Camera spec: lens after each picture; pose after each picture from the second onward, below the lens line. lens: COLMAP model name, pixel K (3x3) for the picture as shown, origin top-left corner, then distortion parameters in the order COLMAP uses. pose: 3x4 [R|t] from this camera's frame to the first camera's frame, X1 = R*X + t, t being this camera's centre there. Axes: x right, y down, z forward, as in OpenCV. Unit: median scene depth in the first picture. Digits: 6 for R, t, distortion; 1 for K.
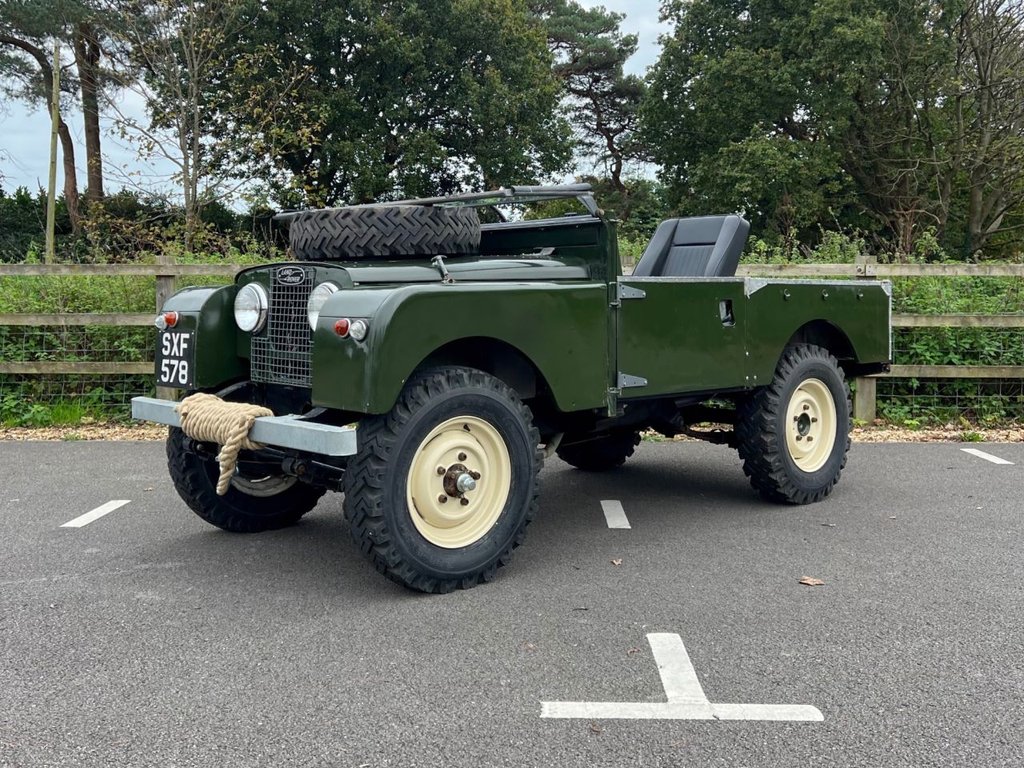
lens RADIAL K [[1050.4, 0, 494.4], [0, 1050.4, 285.6], [0, 0, 1]] dist [0.105765, -0.208109]
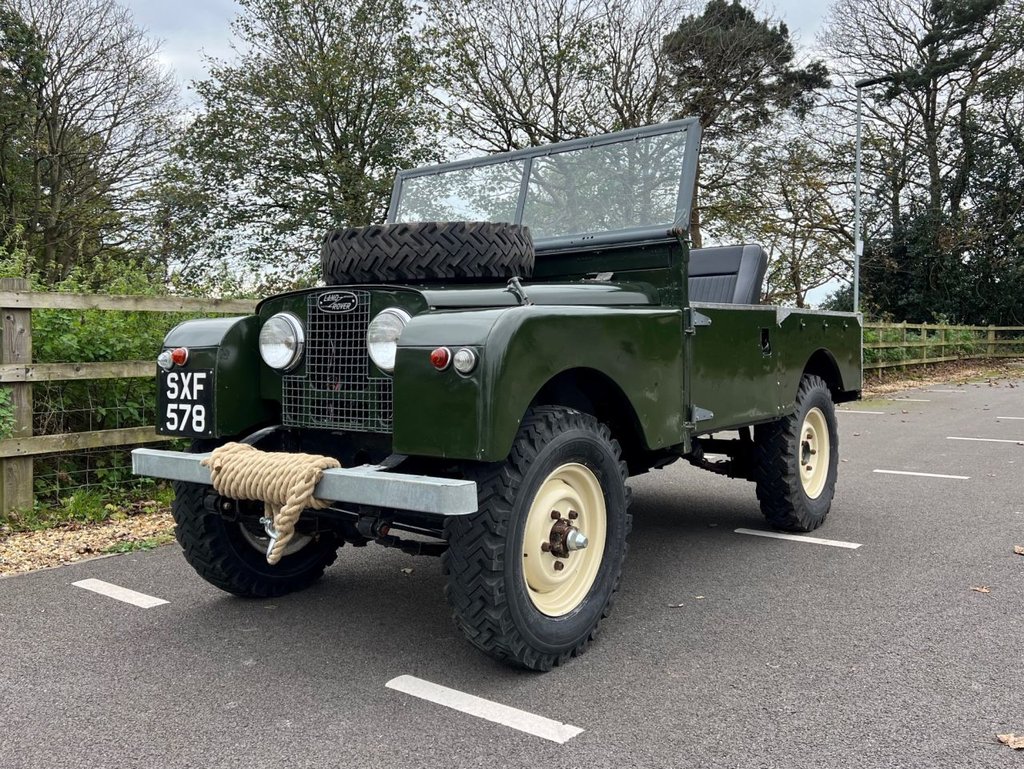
lens RADIAL K [[875.1, 0, 498.9], [0, 875.1, 346.9], [0, 0, 1]] dist [0.083022, -0.099671]
pose [[0.984589, -0.014254, 0.174305, -0.028459], [0.012595, 0.999864, 0.010621, 0.003184], [-0.174433, -0.008262, 0.984634, 0.041352]]
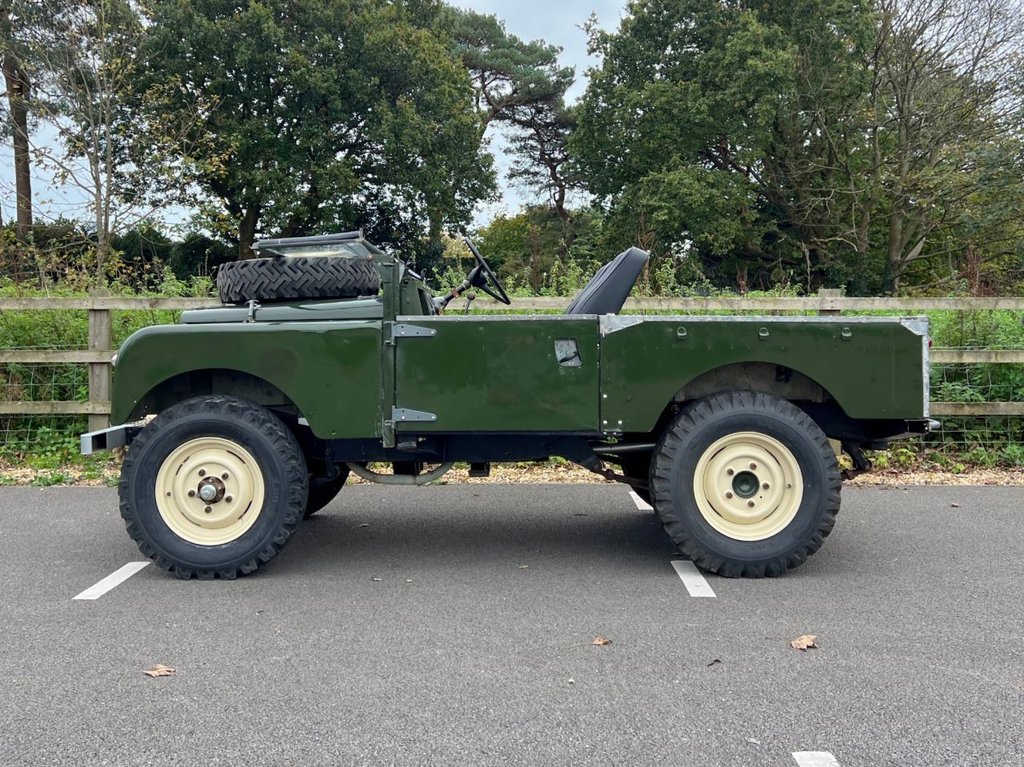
lens RADIAL K [[1016.7, 0, 494.4], [0, 1016.7, 298.3], [0, 0, 1]] dist [0.103895, -0.187512]
pose [[0.999914, -0.001075, 0.013045, 0.078571], [0.001225, 0.999933, -0.011491, -0.002698], [-0.013031, 0.011506, 0.999849, 0.019922]]
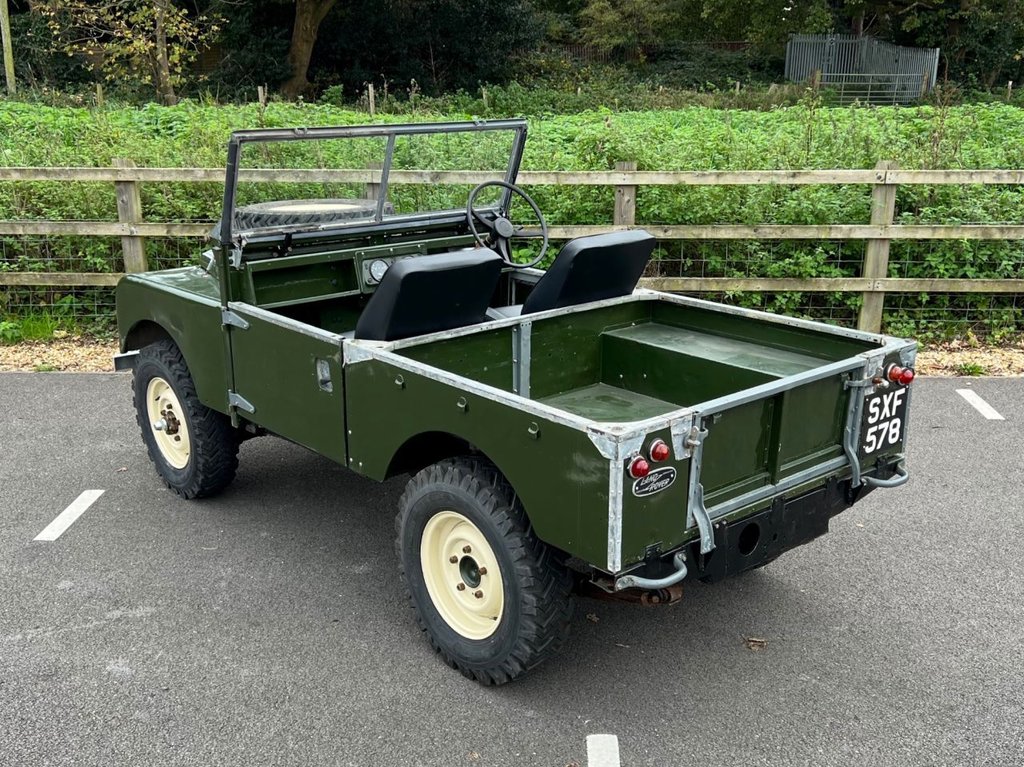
lens RADIAL K [[1110.1, 0, 512.3], [0, 1110.1, 401.1], [0, 0, 1]] dist [0.123350, -0.259743]
pose [[0.999999, -0.000591, -0.001027, 0.008293], [0.000879, 0.951157, 0.308705, -0.040021], [0.000795, -0.308706, 0.951157, 0.004193]]
